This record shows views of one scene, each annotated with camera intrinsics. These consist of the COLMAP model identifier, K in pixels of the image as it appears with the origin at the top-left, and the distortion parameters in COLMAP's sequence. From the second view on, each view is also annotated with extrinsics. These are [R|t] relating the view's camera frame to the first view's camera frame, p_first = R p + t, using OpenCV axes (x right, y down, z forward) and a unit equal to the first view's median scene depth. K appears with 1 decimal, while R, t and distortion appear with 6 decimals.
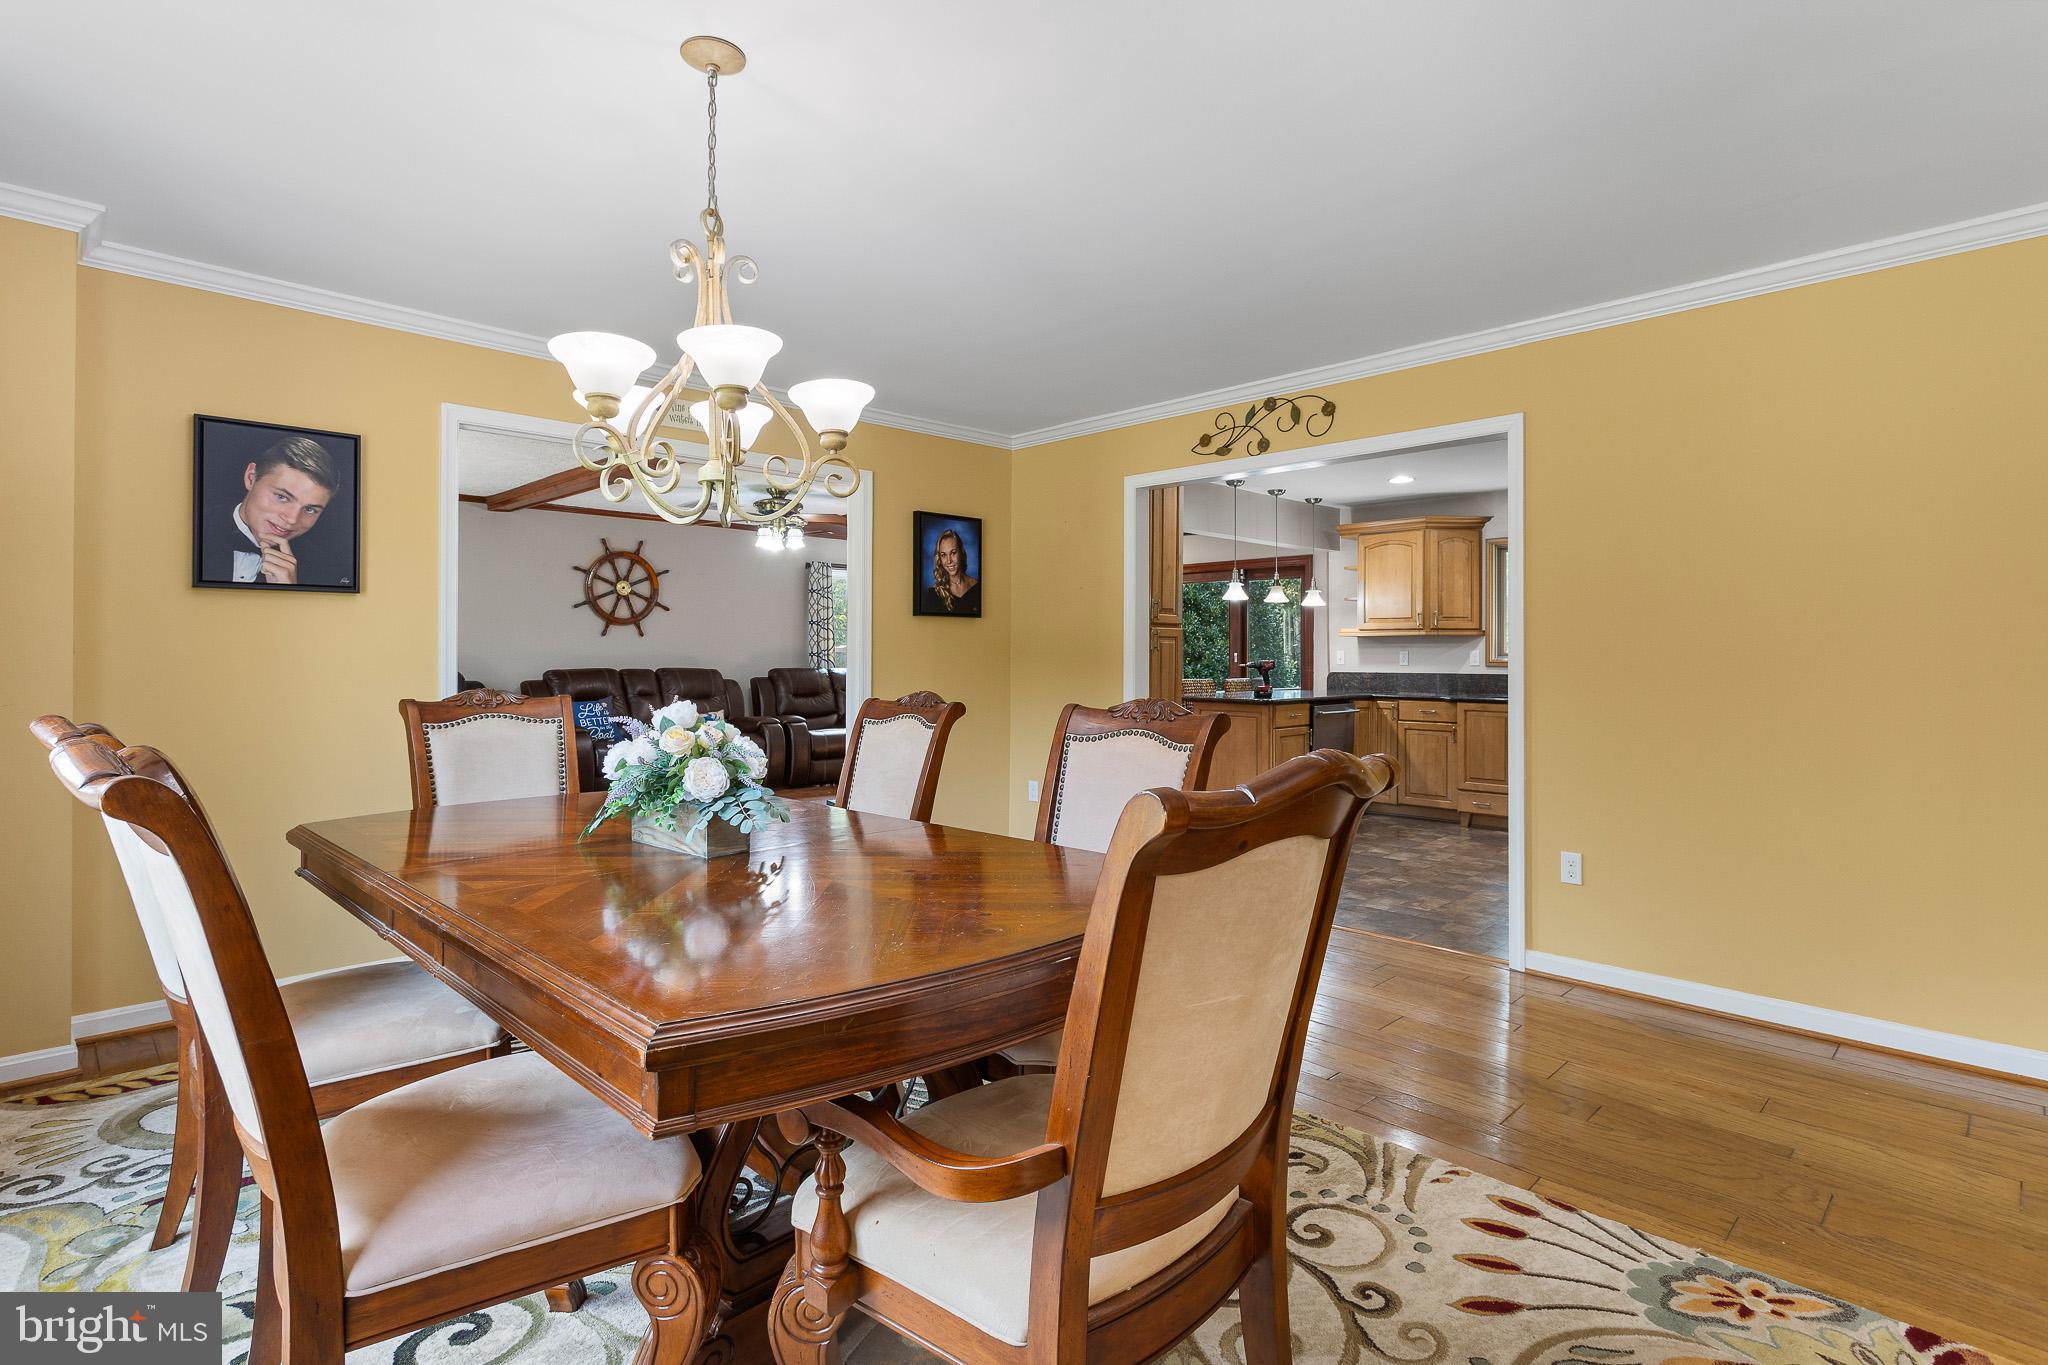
lens RADIAL K [[995.9, 0, 1010.0], [0, 995.9, 652.1], [0, 0, 1]] dist [-0.006702, 0.002697]
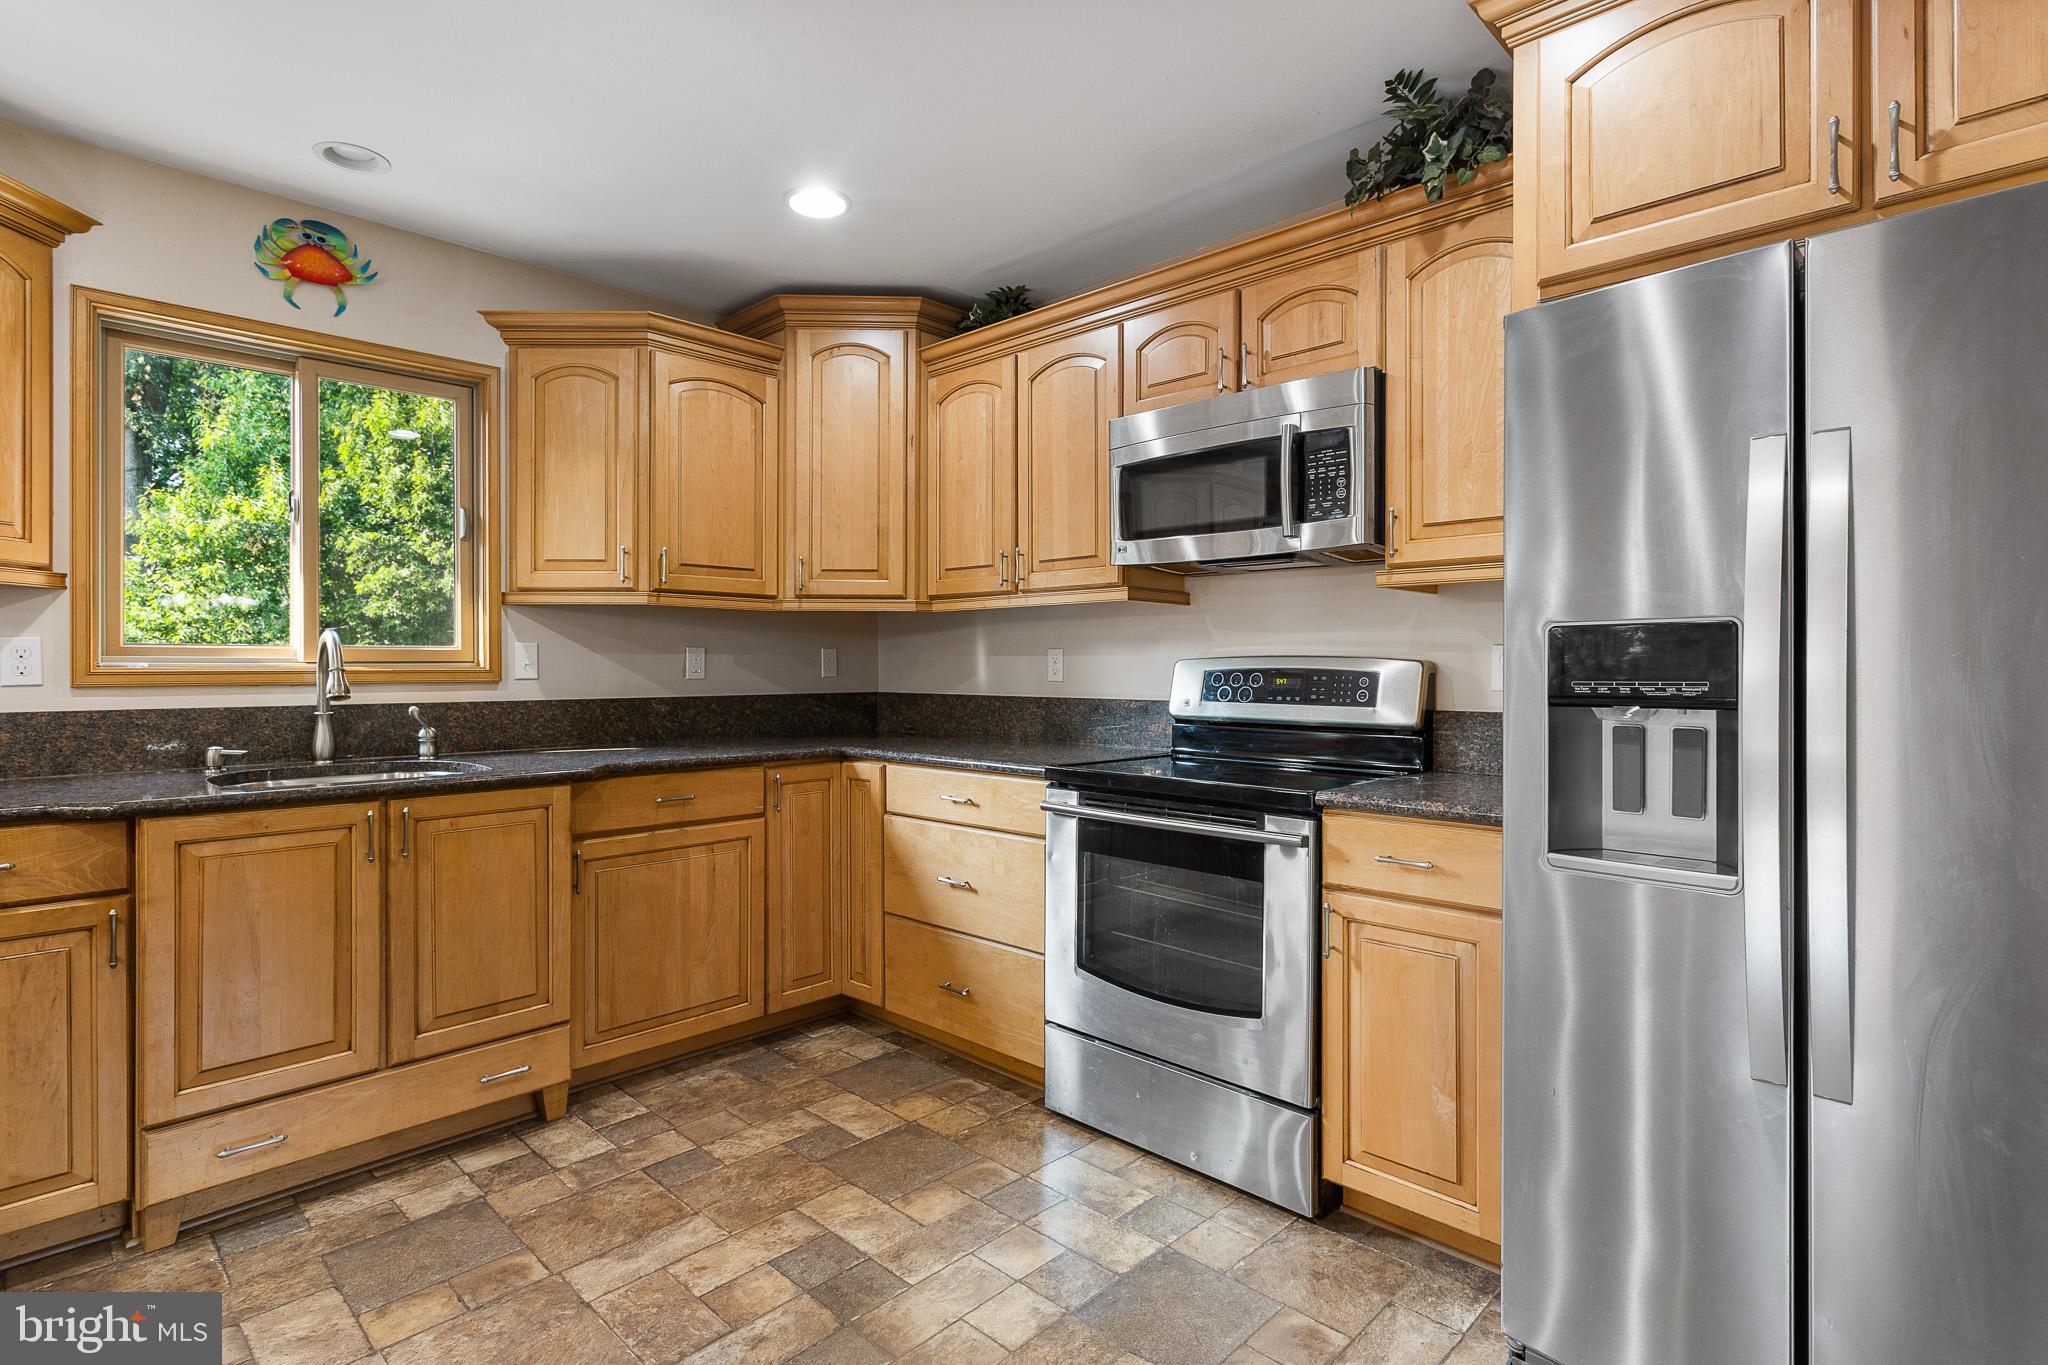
lens RADIAL K [[995.9, 0, 1028.6], [0, 995.9, 667.6], [0, 0, 1]] dist [-0.006702, 0.002697]
pose [[-0.041309, -0.005250, 0.999133, 0.139549], [-0.004240, 0.999978, 0.005079, 0.004835], [-0.999137, -0.004026, -0.041330, 0.657592]]
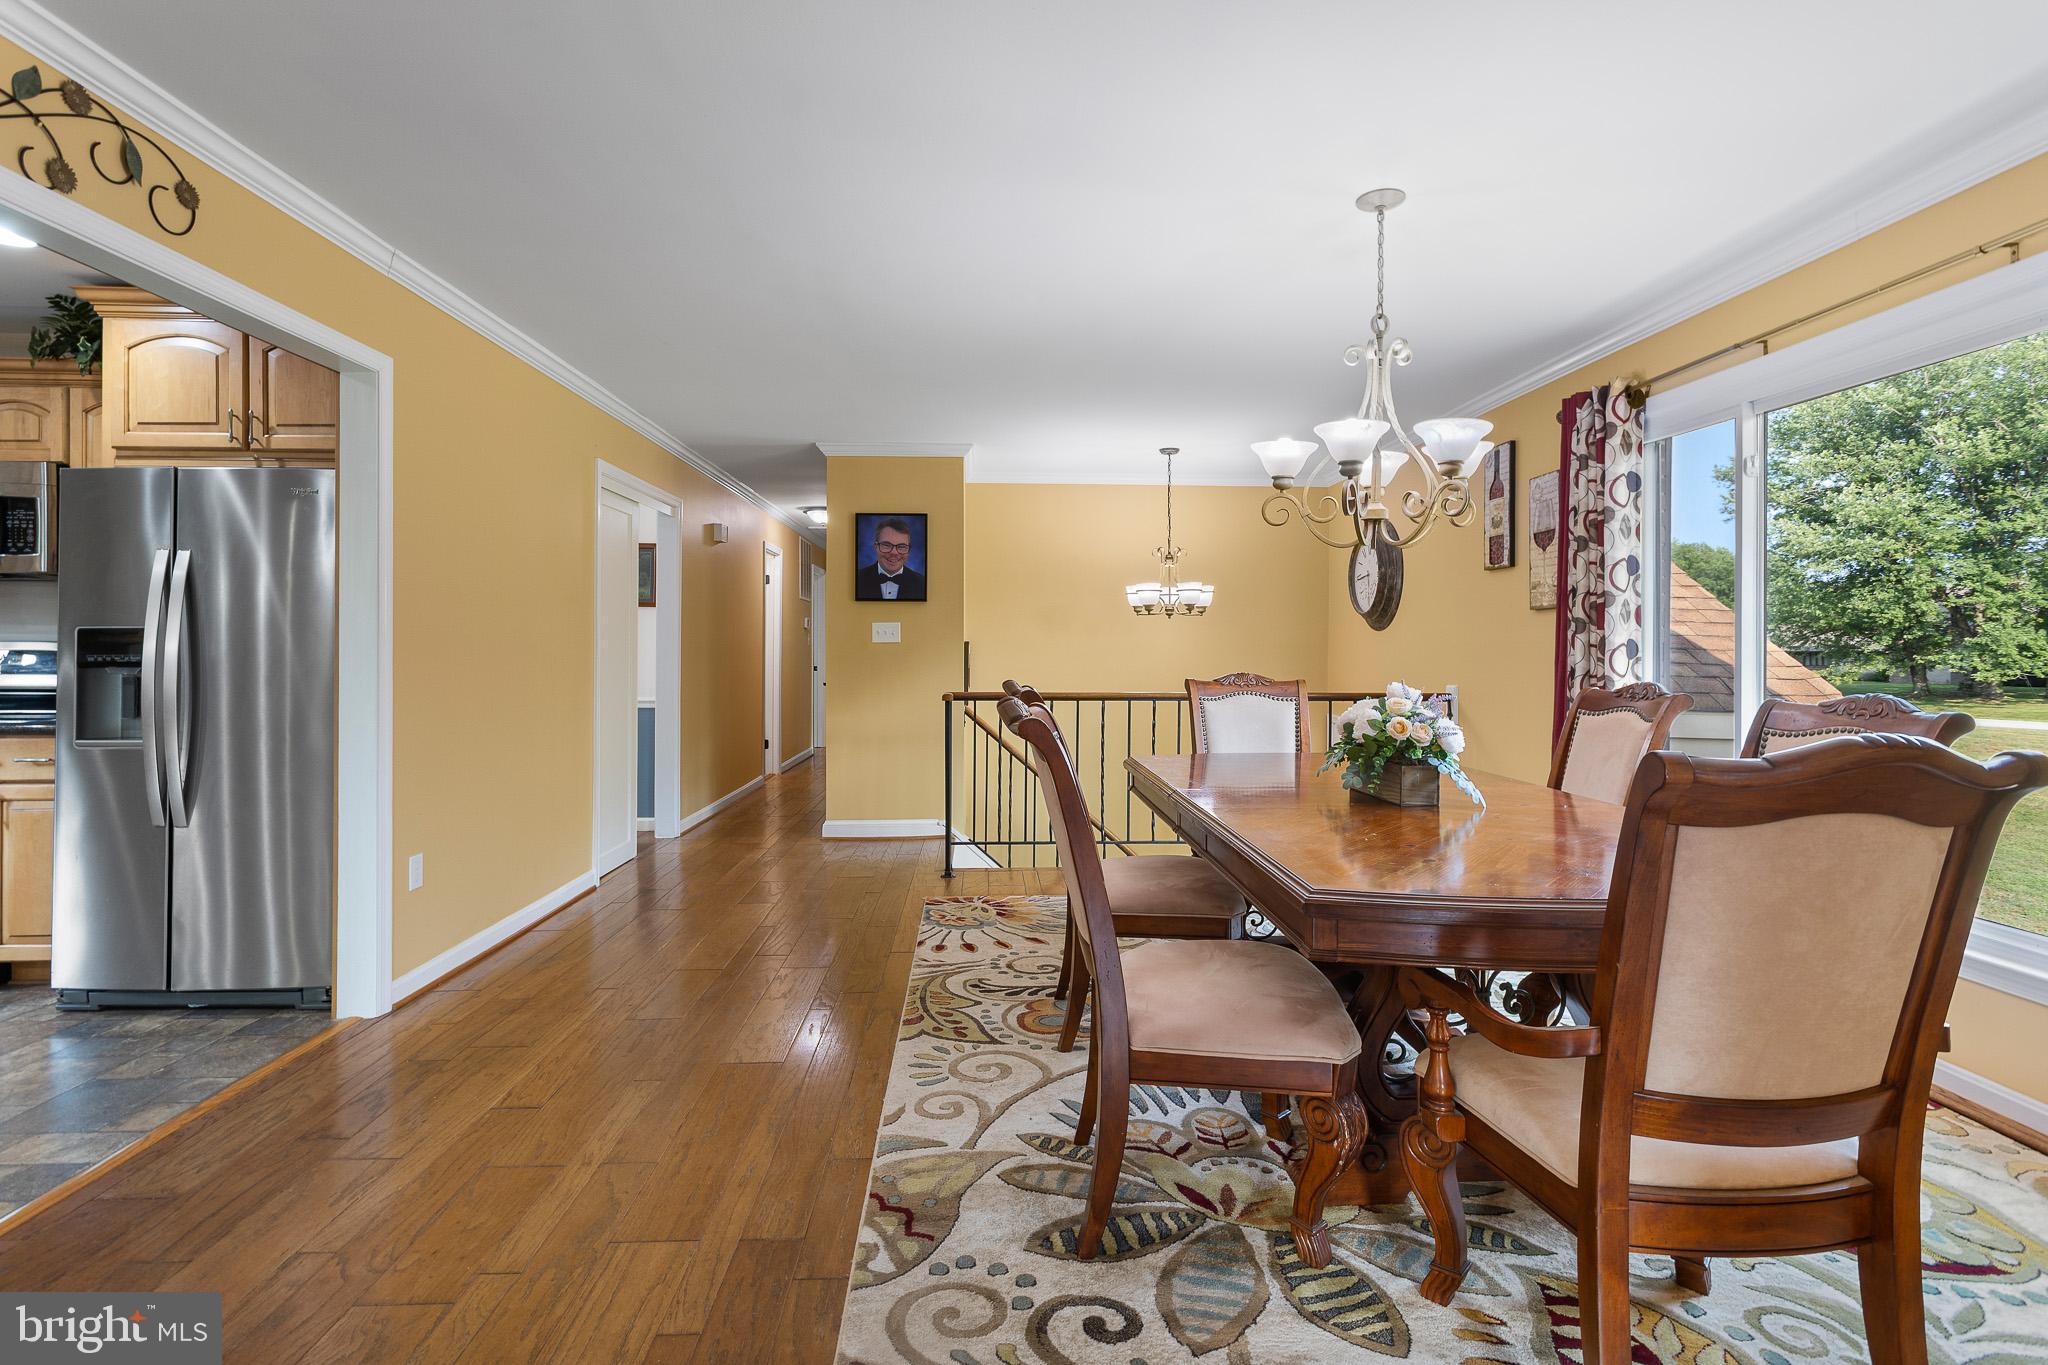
lens RADIAL K [[995.9, 0, 1021.2], [0, 995.9, 652.2], [0, 0, 1]] dist [-0.006702, 0.002697]
pose [[-0.741578, -0.005583, 0.670843, -0.213676], [-0.006838, 0.999976, 0.000763, 0.004007], [-0.670831, -0.004022, -0.741599, 0.588510]]
